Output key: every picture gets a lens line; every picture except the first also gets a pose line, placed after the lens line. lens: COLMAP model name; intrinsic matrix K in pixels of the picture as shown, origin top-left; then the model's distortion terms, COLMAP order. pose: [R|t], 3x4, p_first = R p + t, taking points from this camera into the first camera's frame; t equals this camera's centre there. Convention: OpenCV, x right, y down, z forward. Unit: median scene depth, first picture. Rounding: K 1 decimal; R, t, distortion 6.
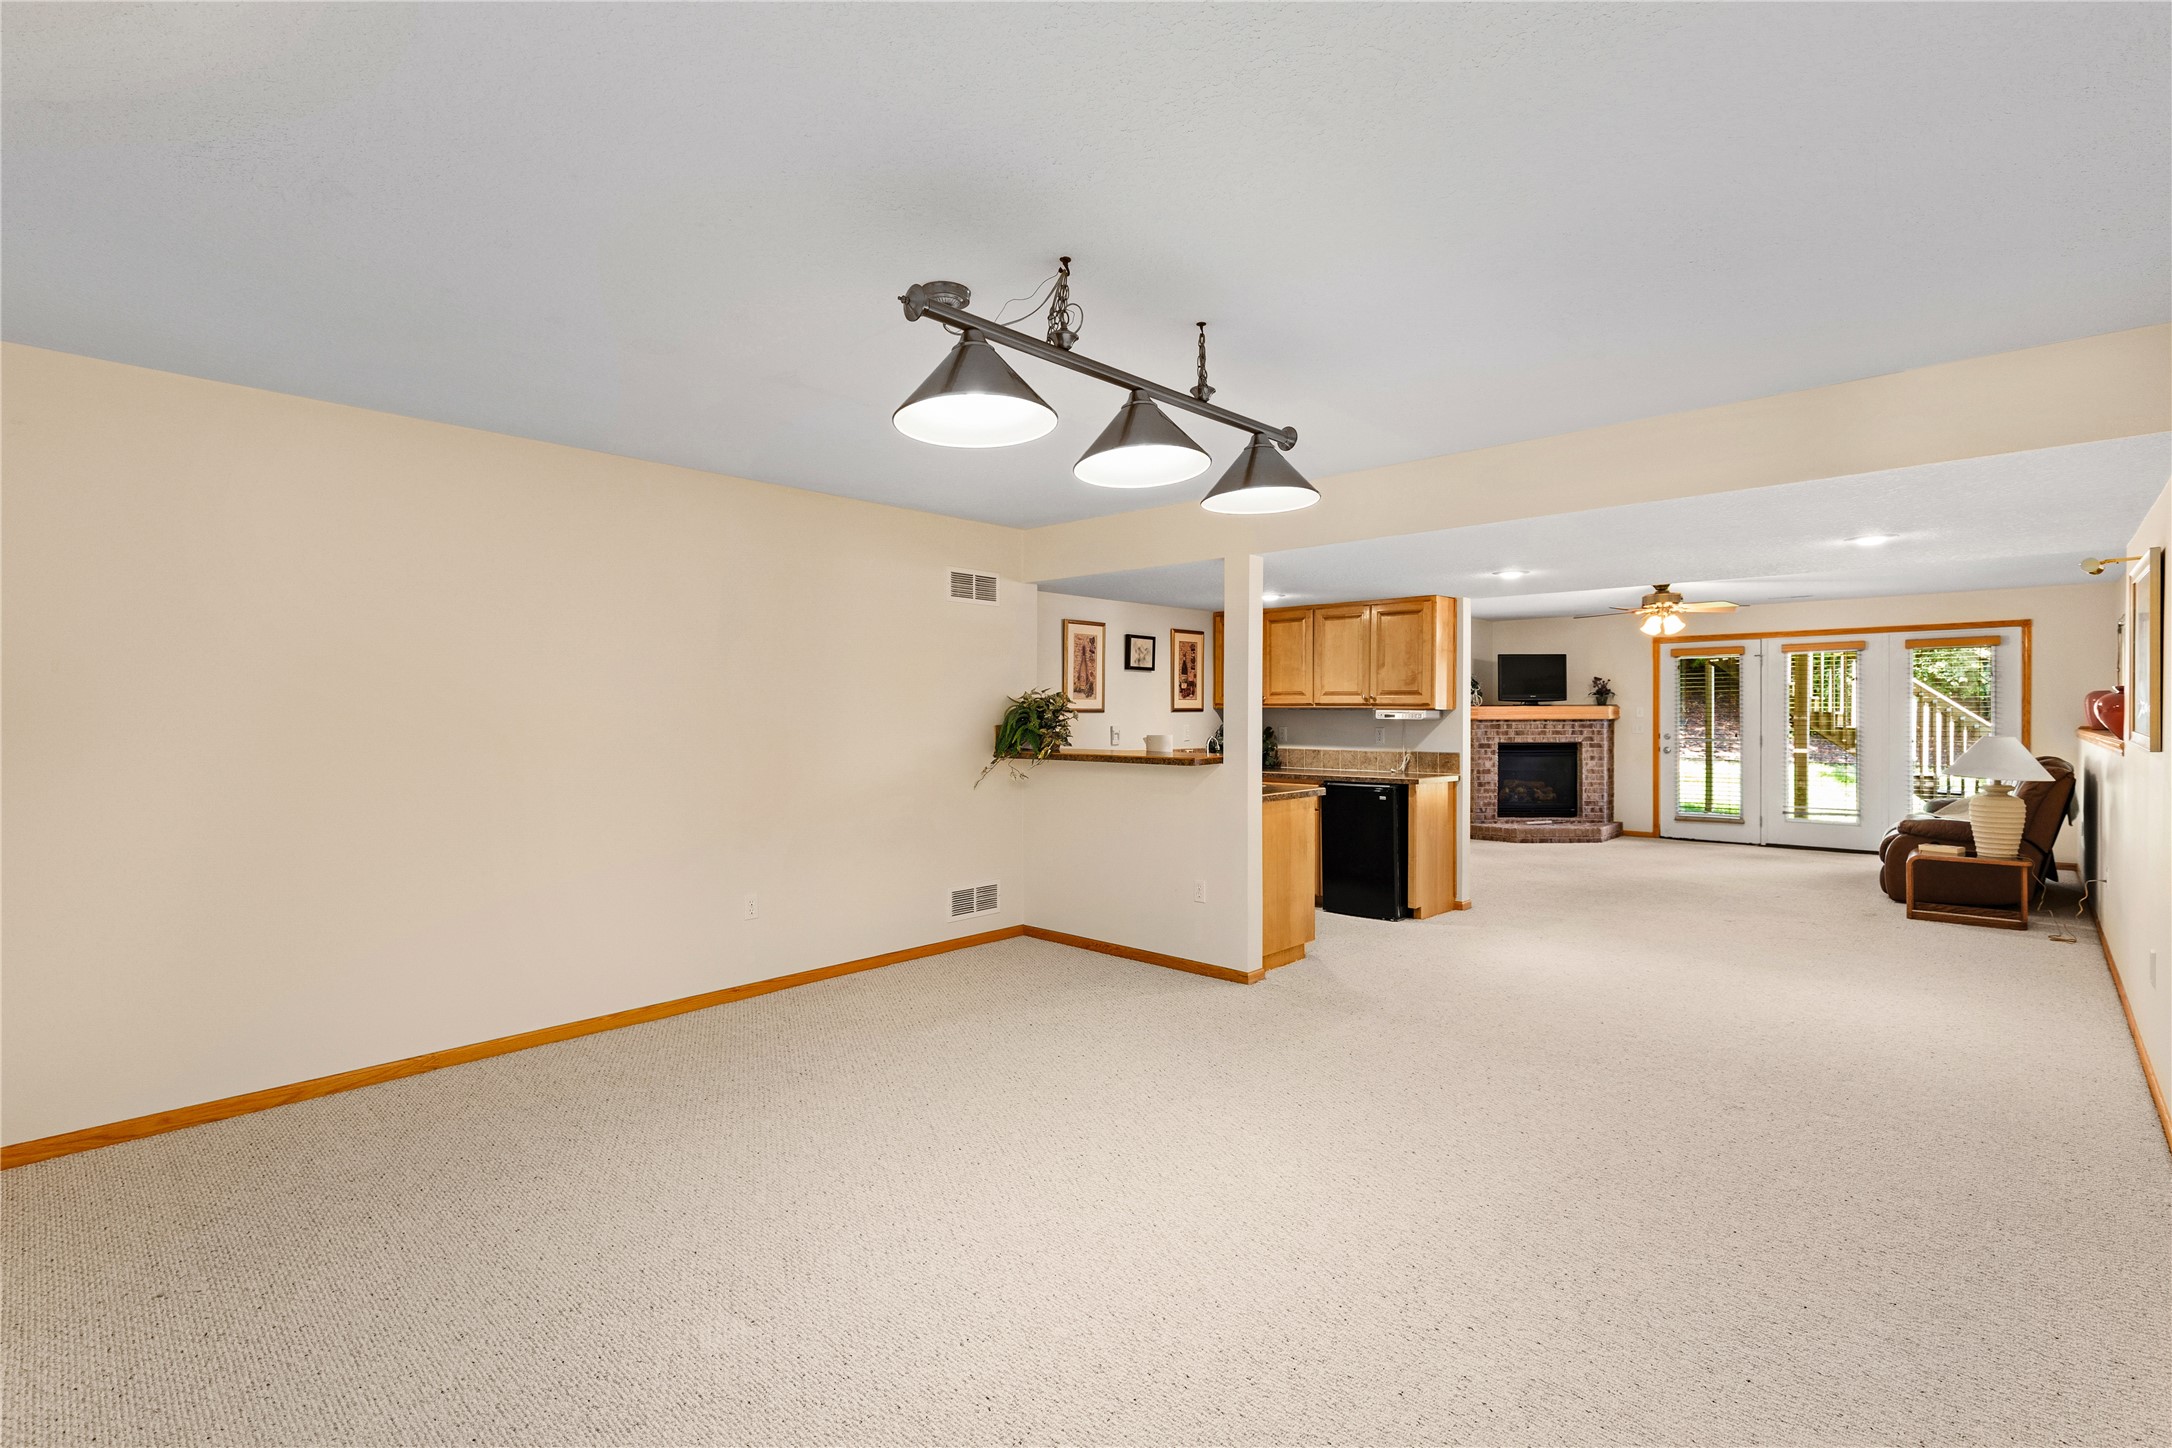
lens RADIAL K [[990.0, 0, 1087.9], [0, 990.0, 717.0], [0, 0, 1]] dist [0.007533, -0.000376]
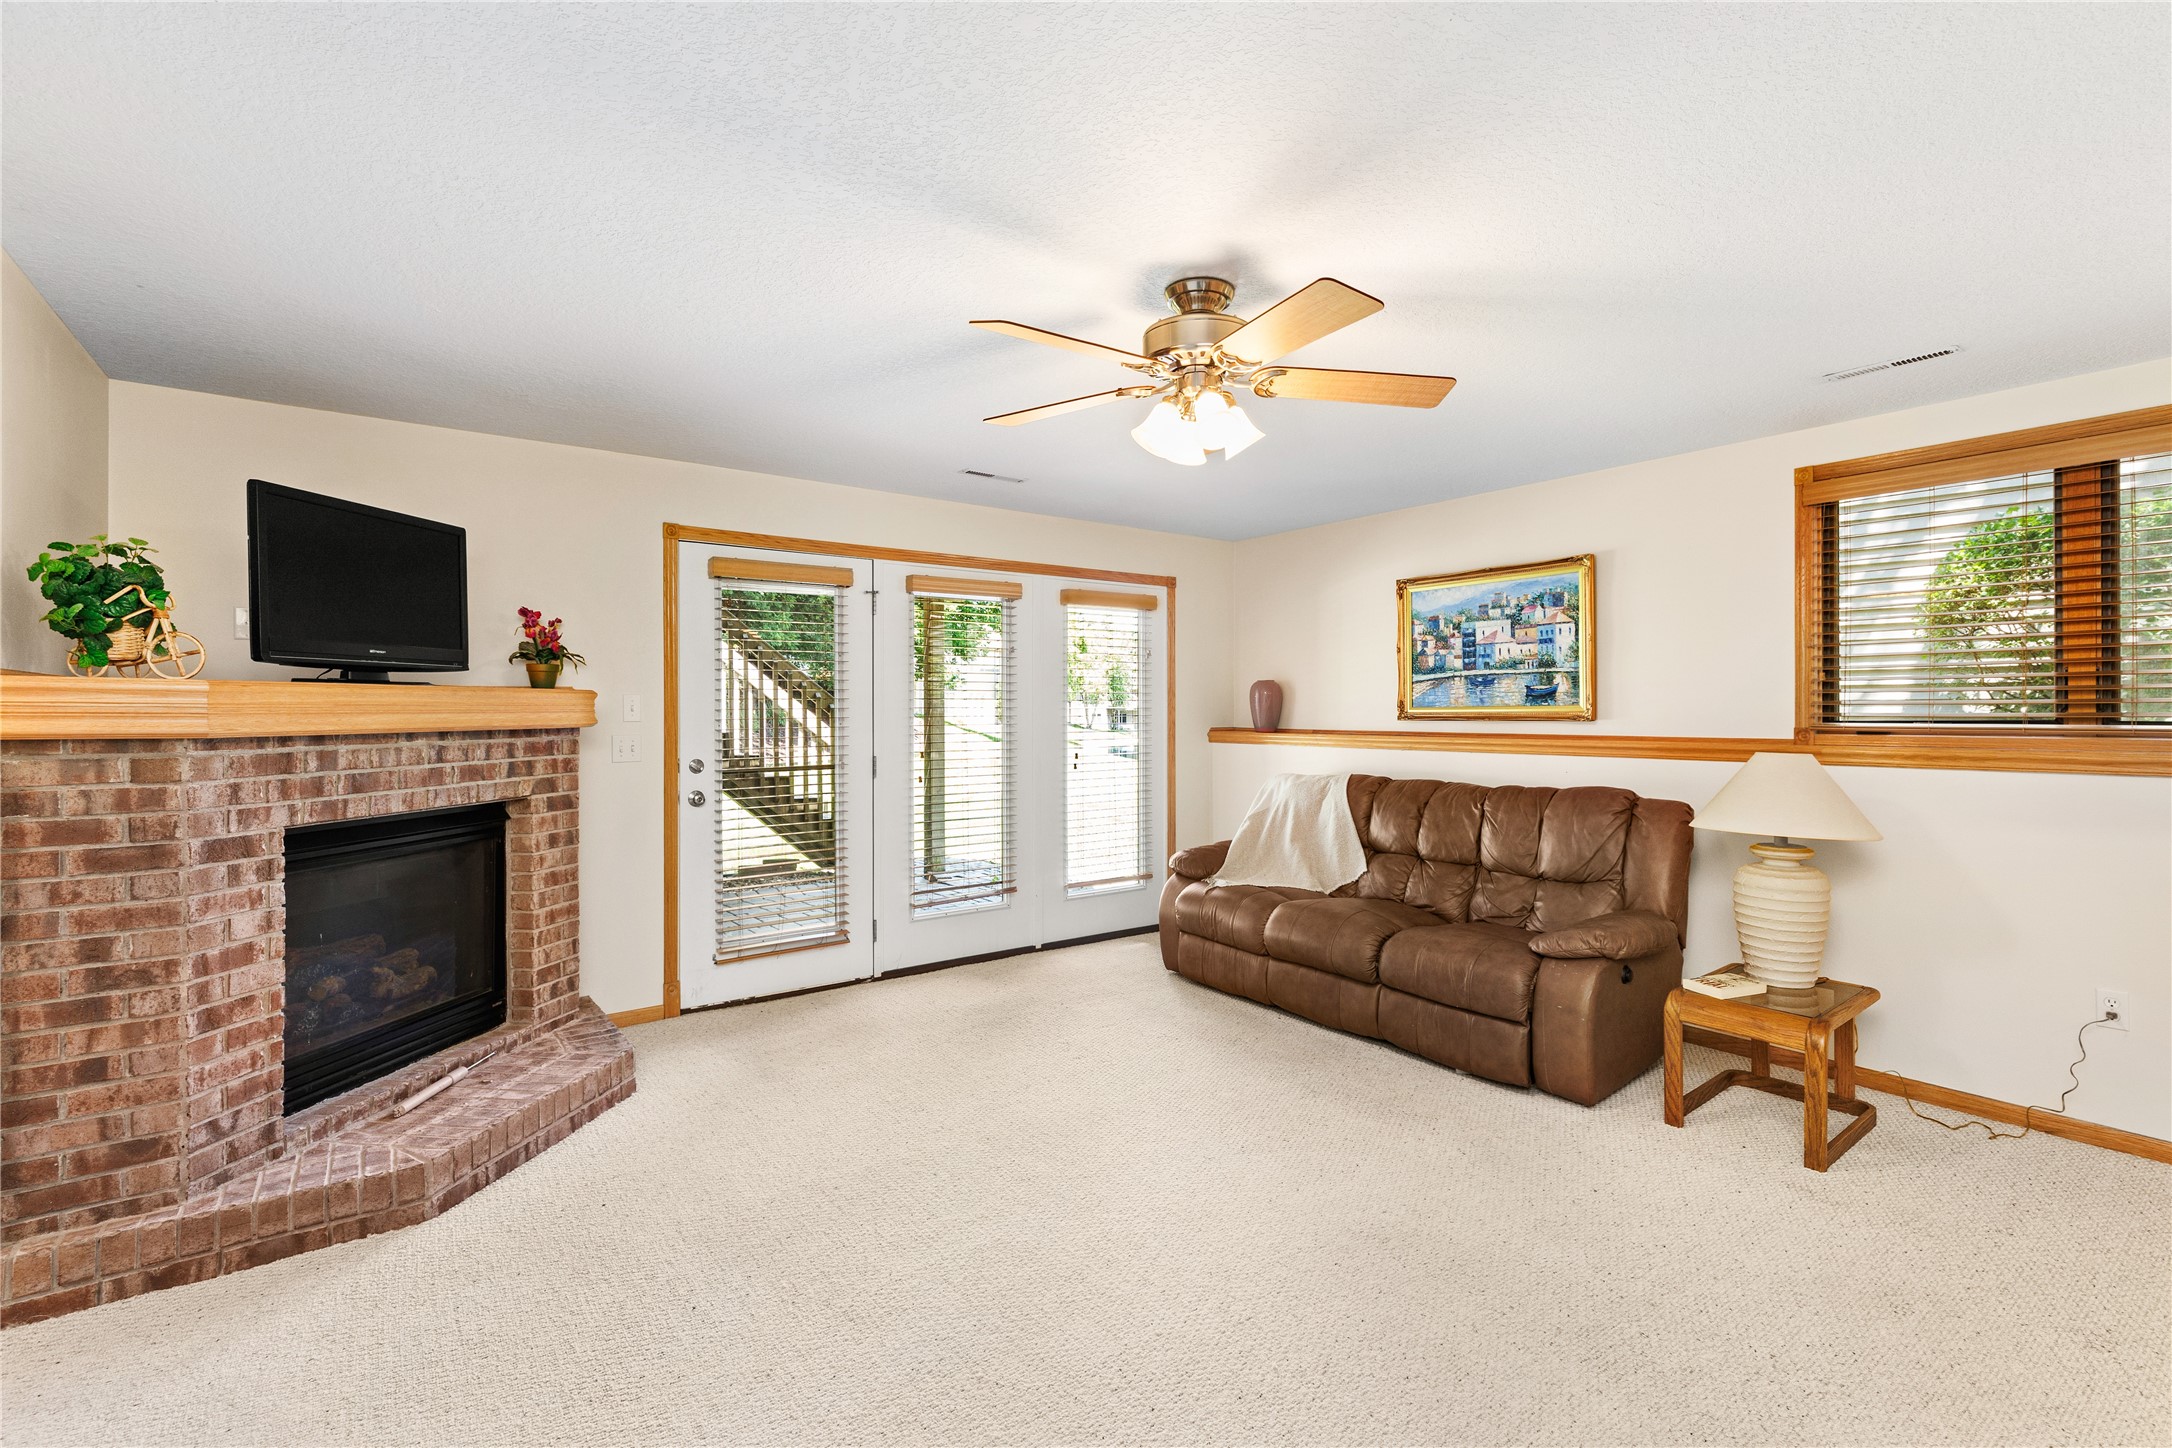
lens RADIAL K [[984.3, 0, 1115.8], [0, 984.3, 703.5], [0, 0, 1]] dist [0.004038, 0.000130]
pose [[0.161128, 0.007113, 0.986908, 0.202561], [0.005135, 0.999954, -0.008046, -0.002394], [-0.986920, 0.006364, 0.161084, 0.753850]]
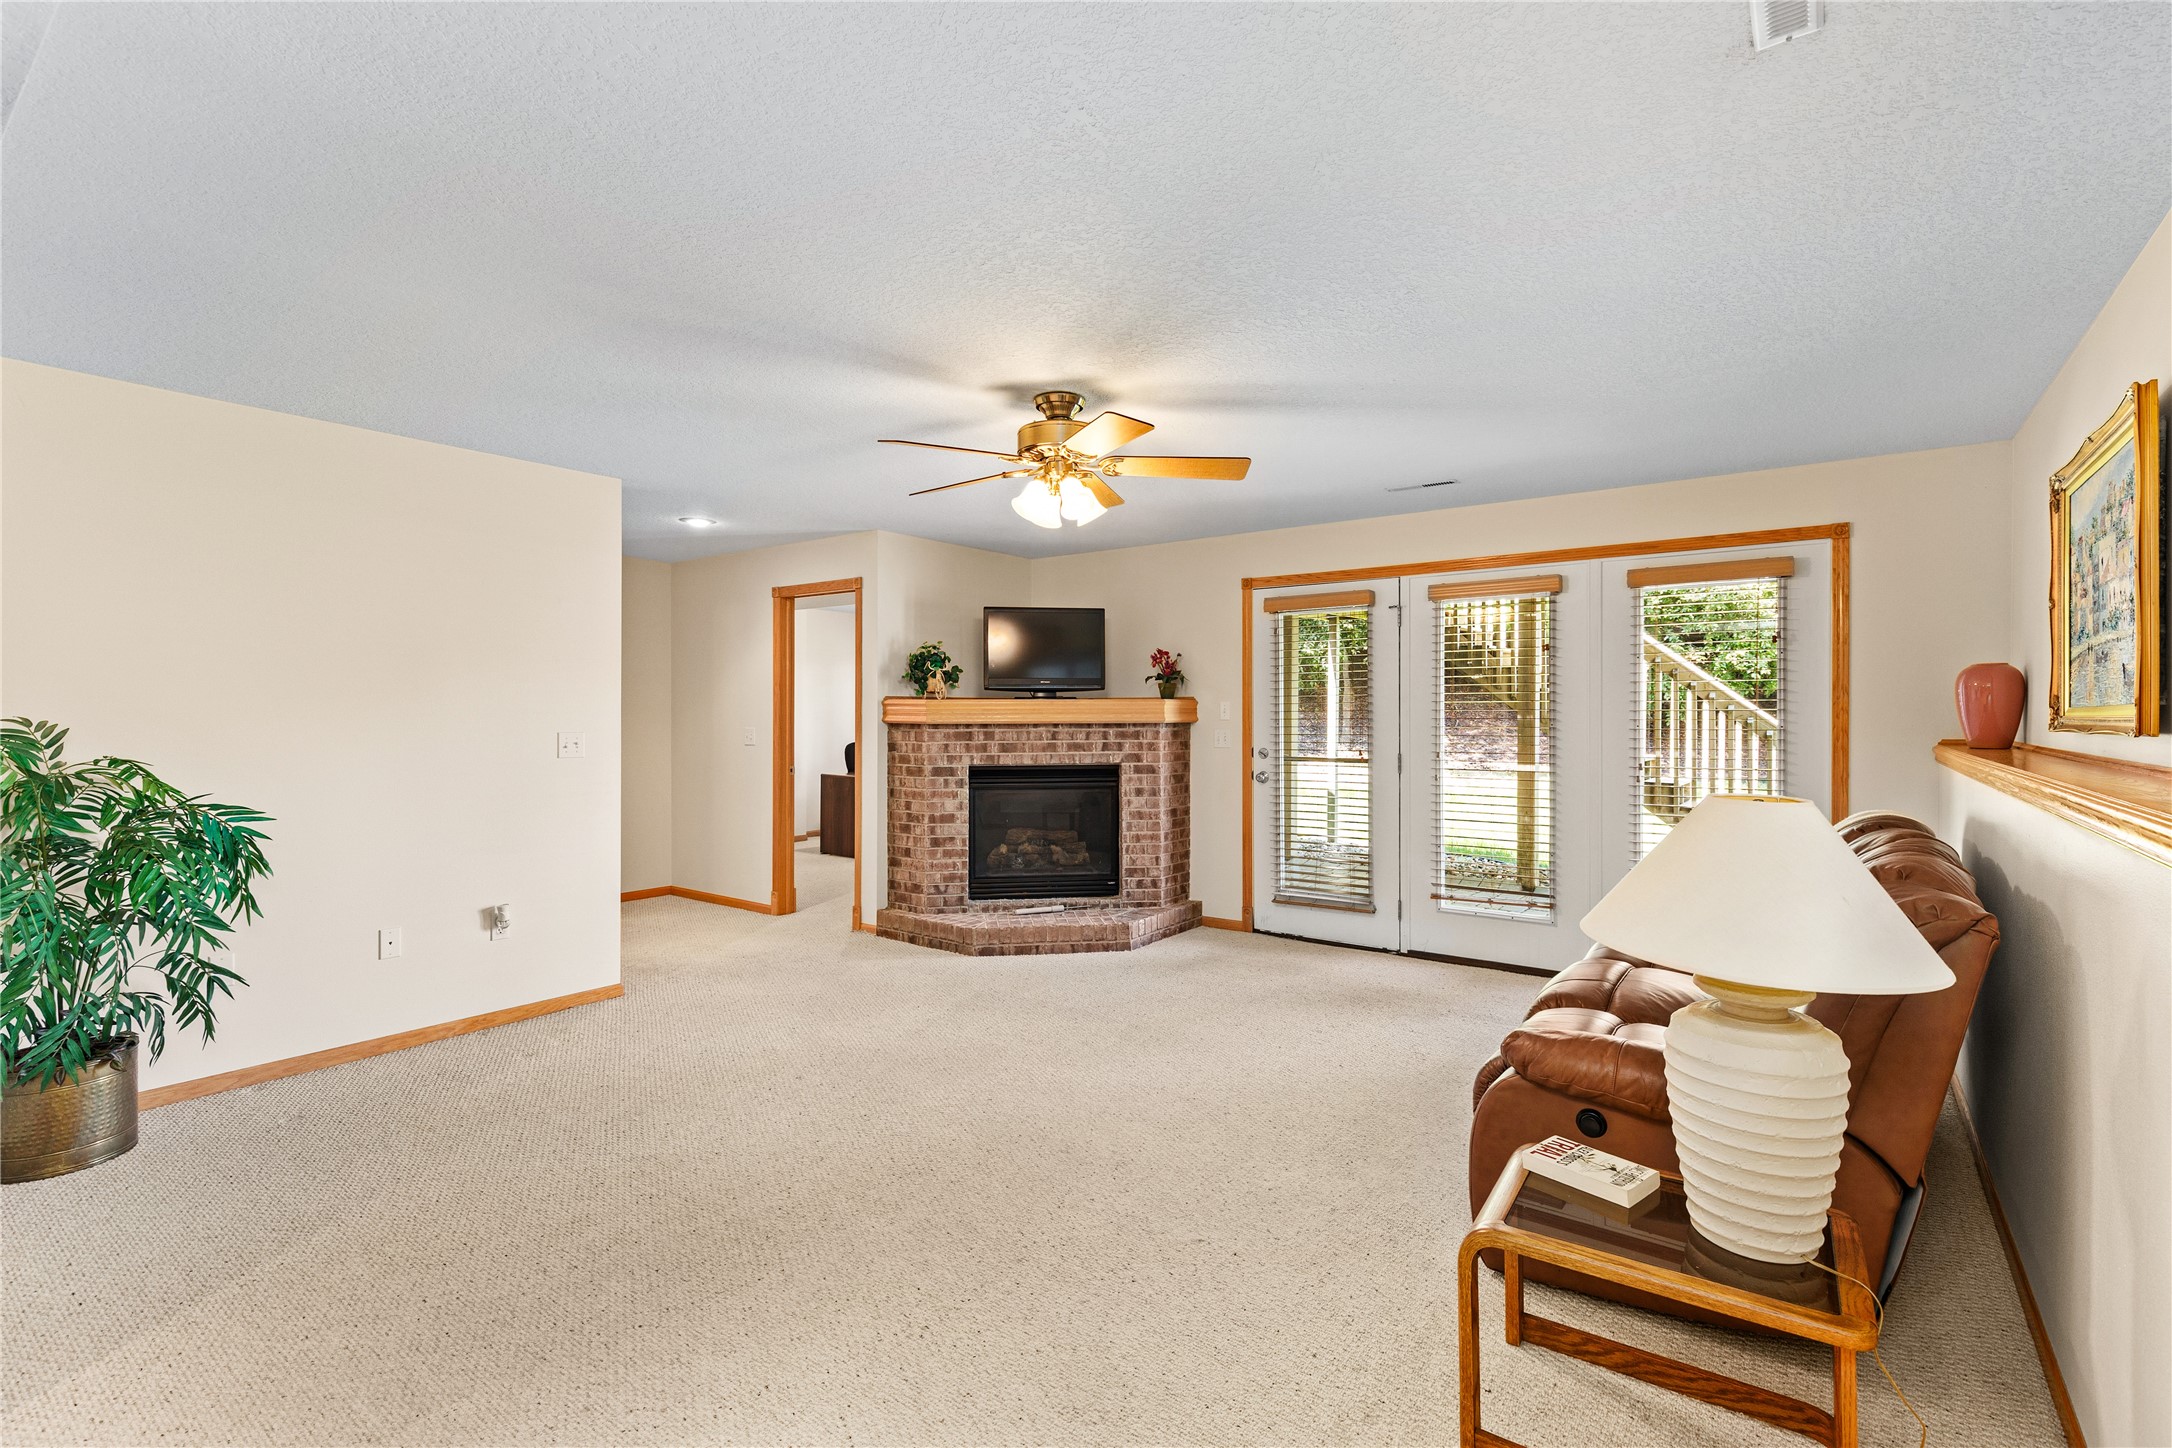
lens RADIAL K [[990.0, 0, 1087.9], [0, 990.0, 717.0], [0, 0, 1]] dist [0.007533, -0.000376]
pose [[0.993861, -0.000182, 0.110640, 0.418622], [0.000075, 1.000000, 0.000969, -0.001596], [-0.110640, -0.000955, 0.993860, 0.446965]]
